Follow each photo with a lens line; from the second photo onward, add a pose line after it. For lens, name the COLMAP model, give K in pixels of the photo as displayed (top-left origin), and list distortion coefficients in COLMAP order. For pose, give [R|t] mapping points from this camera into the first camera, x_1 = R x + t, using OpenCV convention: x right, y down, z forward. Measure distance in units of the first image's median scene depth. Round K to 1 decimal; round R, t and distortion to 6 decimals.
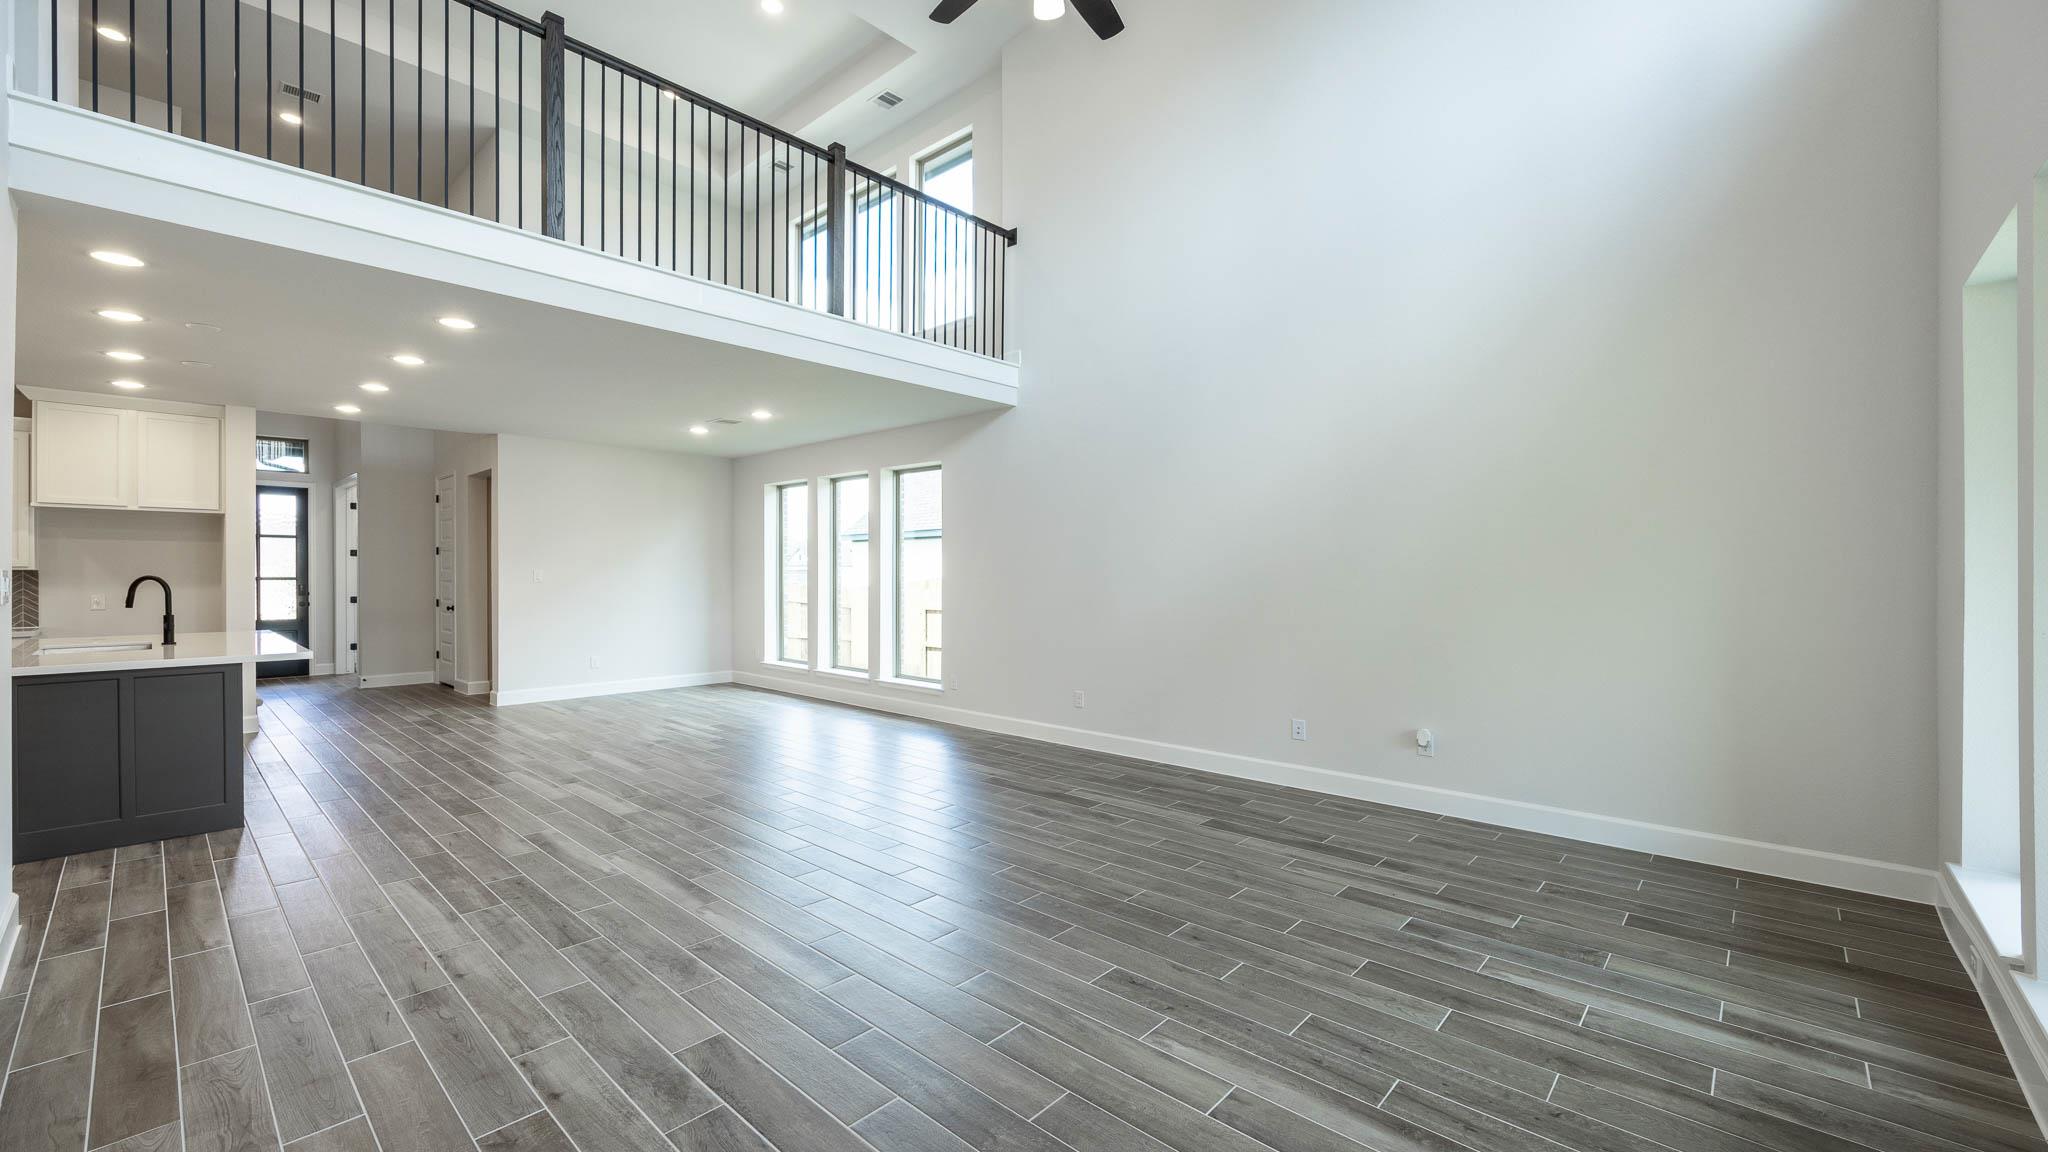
lens RADIAL K [[814.2, 0, 1023.4], [0, 814.2, 577.6], [0, 0, 1]] dist [0.000211, 0.000005]
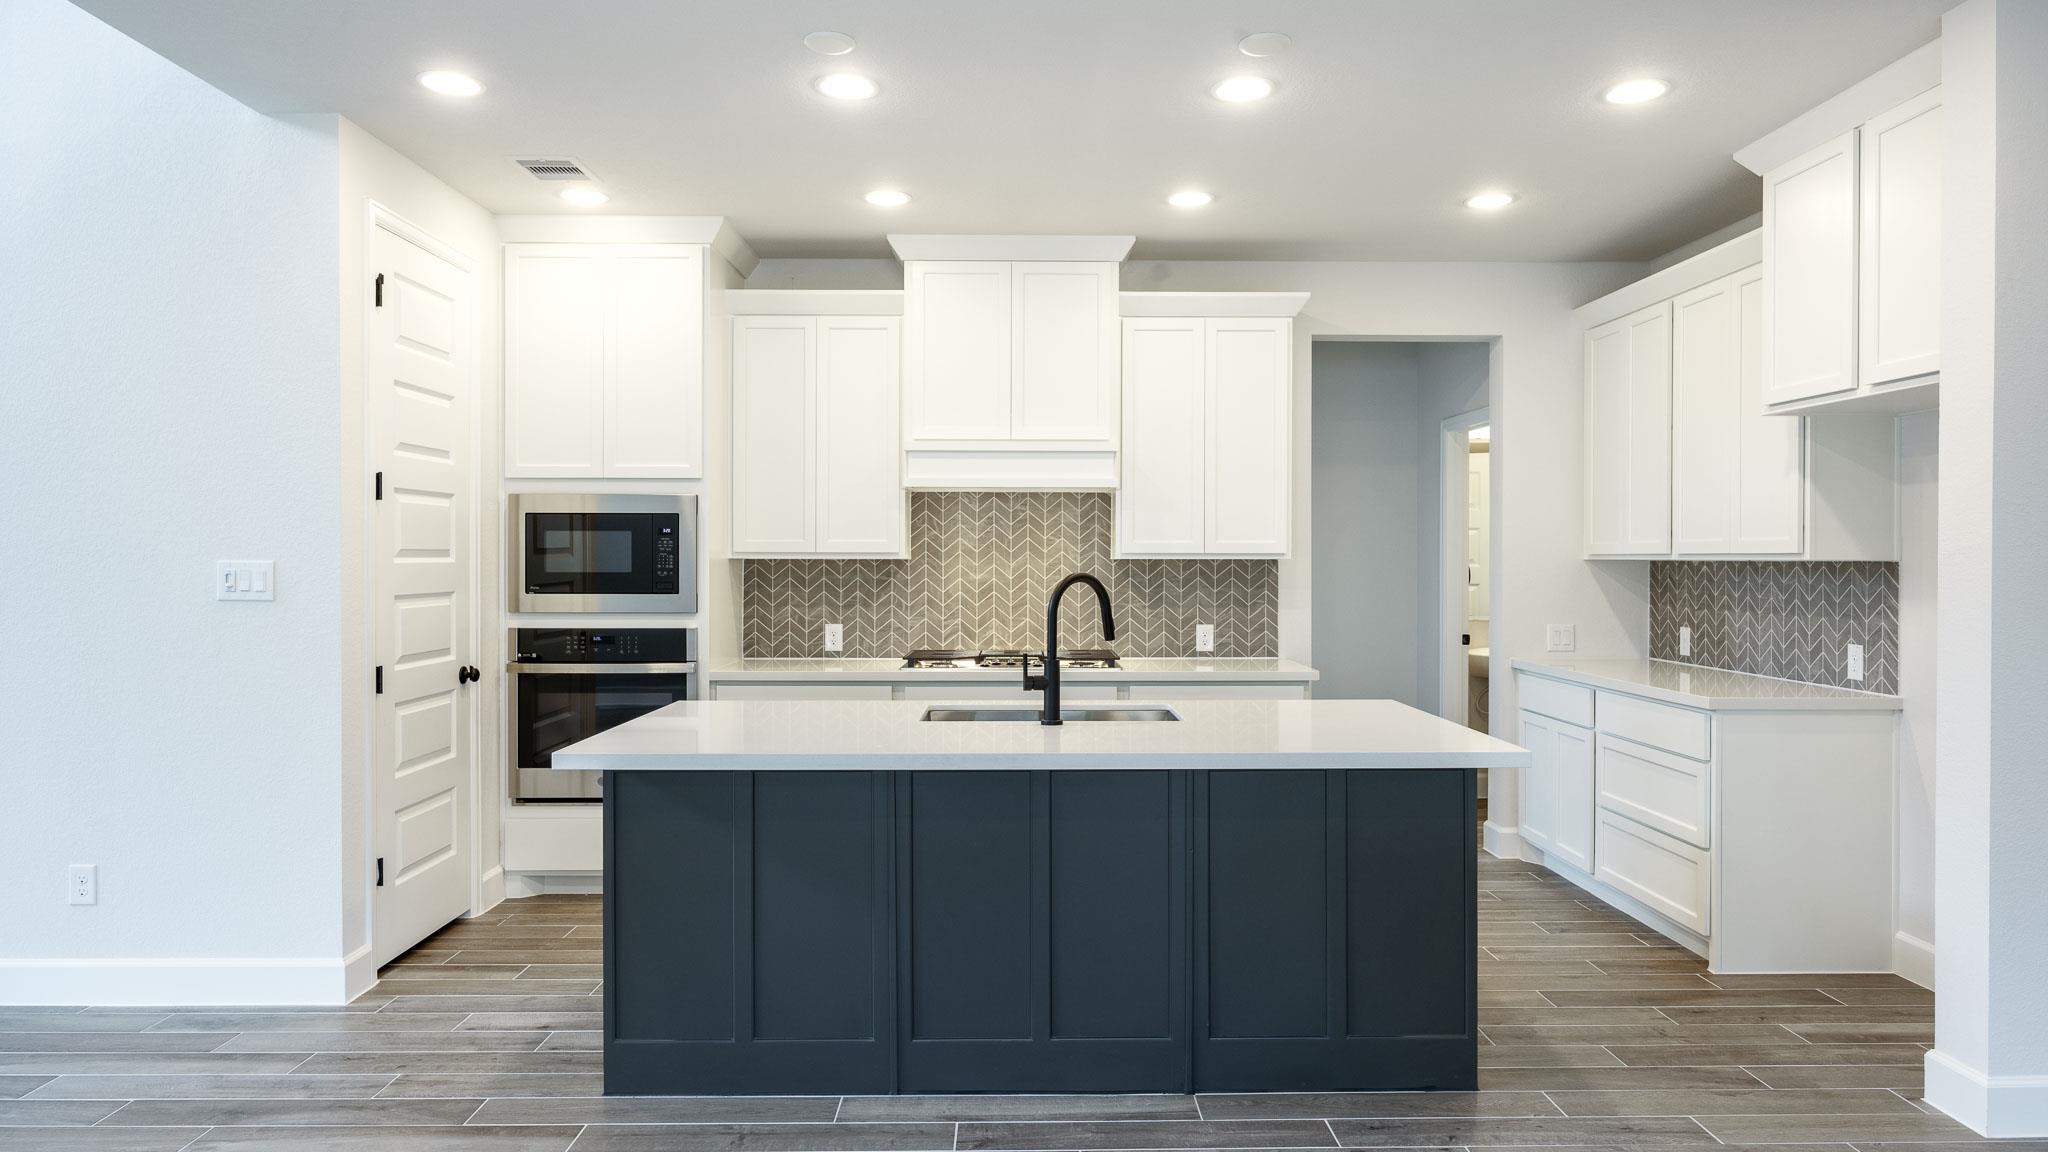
lens RADIAL K [[1274.1, 0, 1022.2], [0, 1274.1, 573.2], [0, 0, 1]] dist [-0.003094, -0.000849]
pose [[-0.729611, 0.000579, -0.683862, -0.554780], [-0.005445, 0.999963, 0.006657, -0.006531], [0.683841, 0.008580, -0.729581, 1.527258]]
